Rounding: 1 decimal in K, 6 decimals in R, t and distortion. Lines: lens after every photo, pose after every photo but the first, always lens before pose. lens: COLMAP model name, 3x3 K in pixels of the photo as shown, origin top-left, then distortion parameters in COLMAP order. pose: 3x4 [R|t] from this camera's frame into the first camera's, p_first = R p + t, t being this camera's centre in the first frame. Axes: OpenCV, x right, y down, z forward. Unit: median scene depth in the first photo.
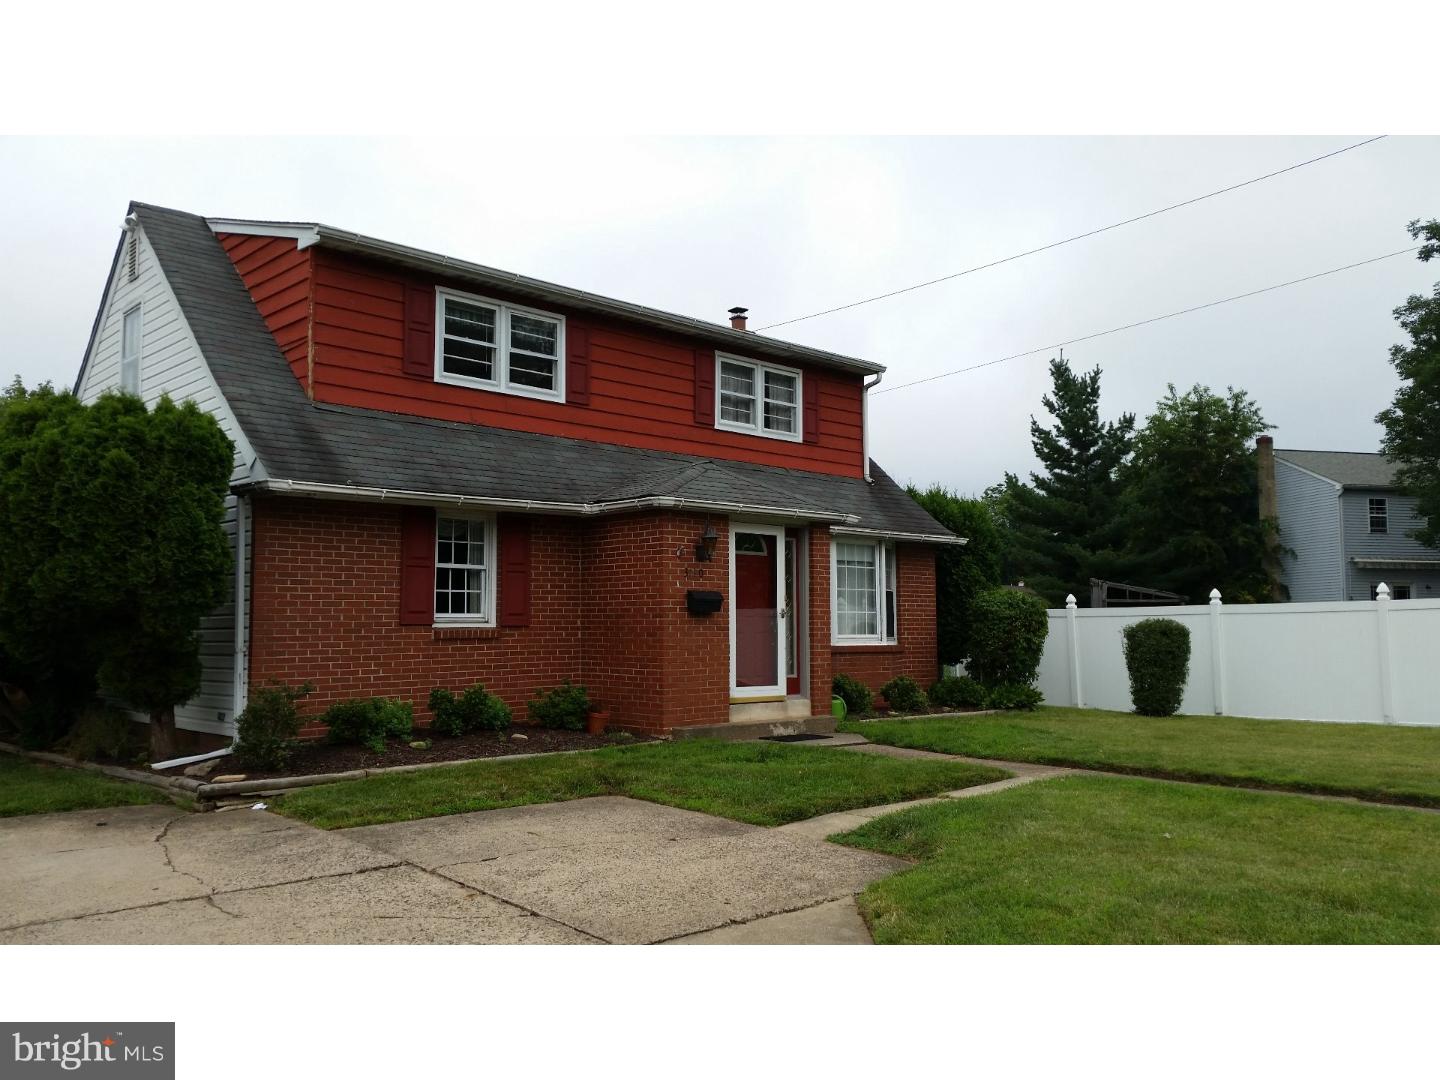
lens RADIAL K [[1188.2, 0, 718.6], [0, 1188.2, 545.9], [0, 0, 1]] dist [0.088720, -0.001069]
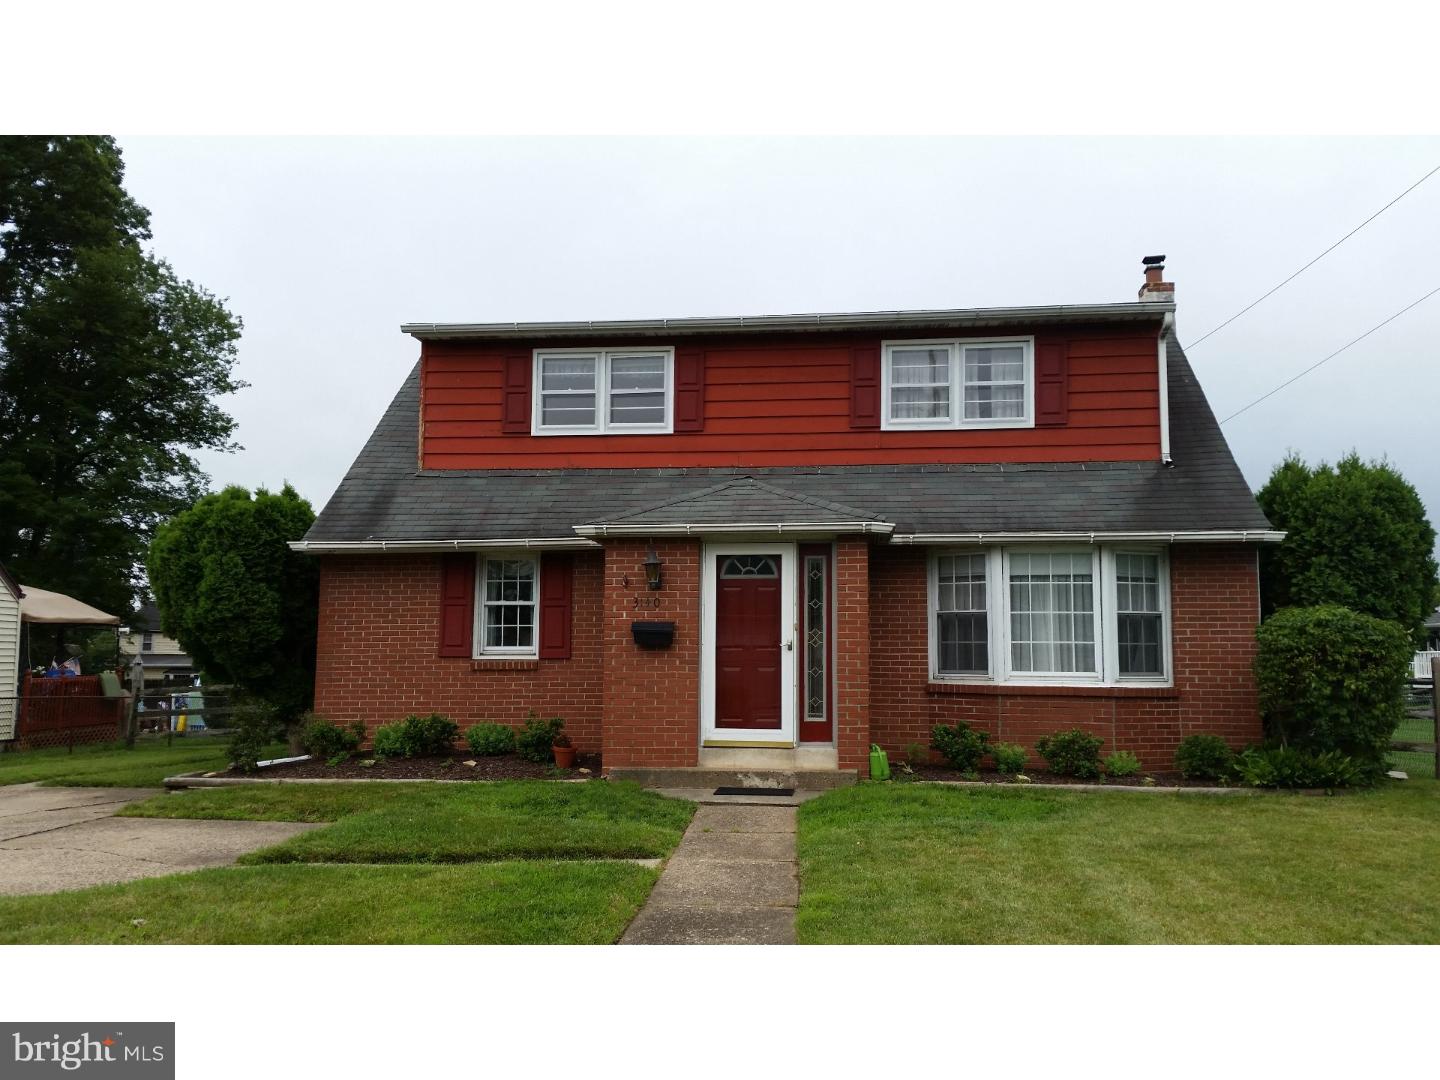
lens RADIAL K [[1188.2, 0, 718.7], [0, 1188.2, 536.2], [0, 0, 1]] dist [0.088720, -0.001069]
pose [[0.635342, -0.072235, -0.768845, 0.704729], [0.050603, 0.997370, -0.051889, 0.021064], [0.770571, -0.005938, 0.637326, 0.427281]]
